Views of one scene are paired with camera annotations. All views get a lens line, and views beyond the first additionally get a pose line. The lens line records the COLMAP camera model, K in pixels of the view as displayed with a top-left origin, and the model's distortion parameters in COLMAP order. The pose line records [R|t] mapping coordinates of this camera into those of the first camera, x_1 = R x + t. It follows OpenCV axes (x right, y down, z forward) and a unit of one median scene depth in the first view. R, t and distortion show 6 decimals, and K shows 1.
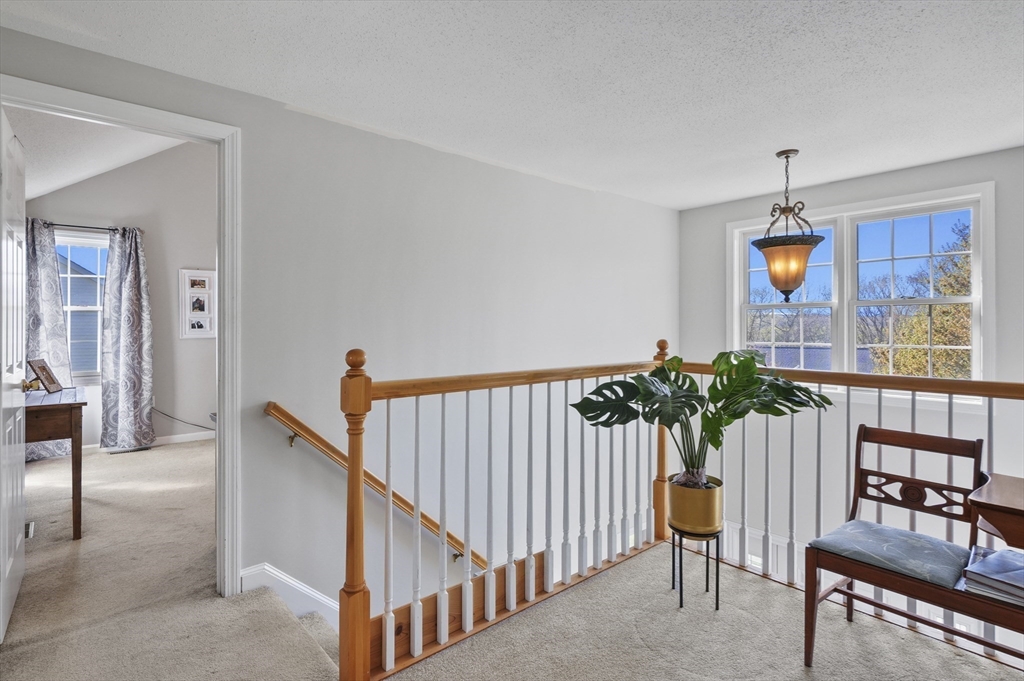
lens RADIAL K [[486.7, 0, 513.4], [0, 486.7, 335.5], [0, 0, 1]] dist [-0.004086, 0.001597]
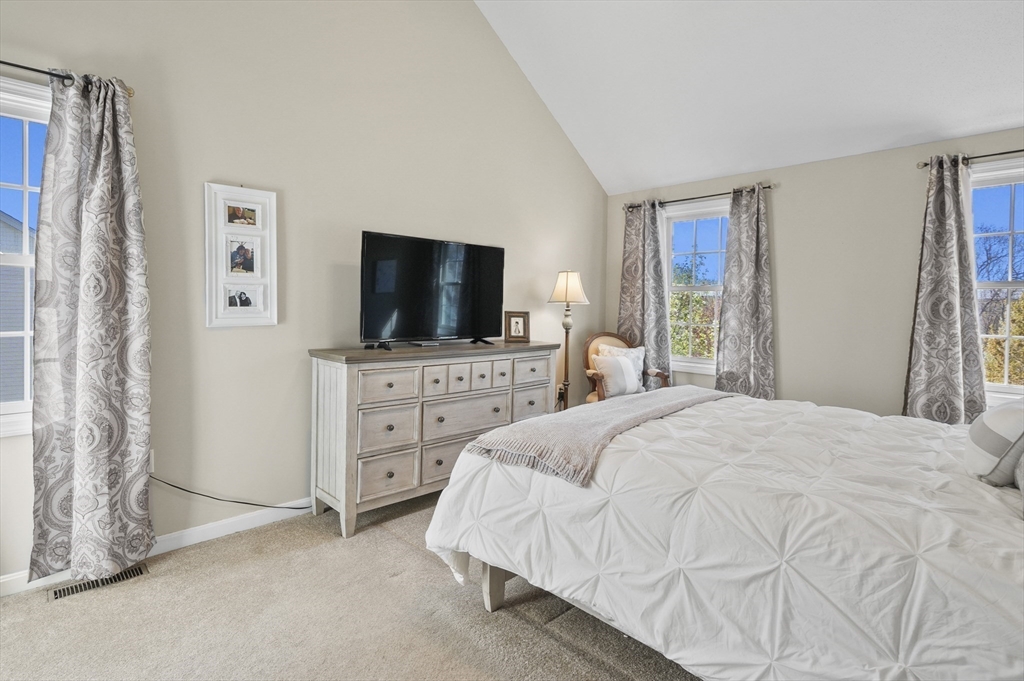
lens RADIAL K [[486.7, 0, 504.3], [0, 486.7, 317.6], [0, 0, 1]] dist [-0.004086, 0.001597]
pose [[0.999556, 0.000742, 0.029792, -0.431627], [-0.000689, 0.999998, -0.001775, -0.002692], [-0.029794, 0.001754, 0.999555, 0.543171]]
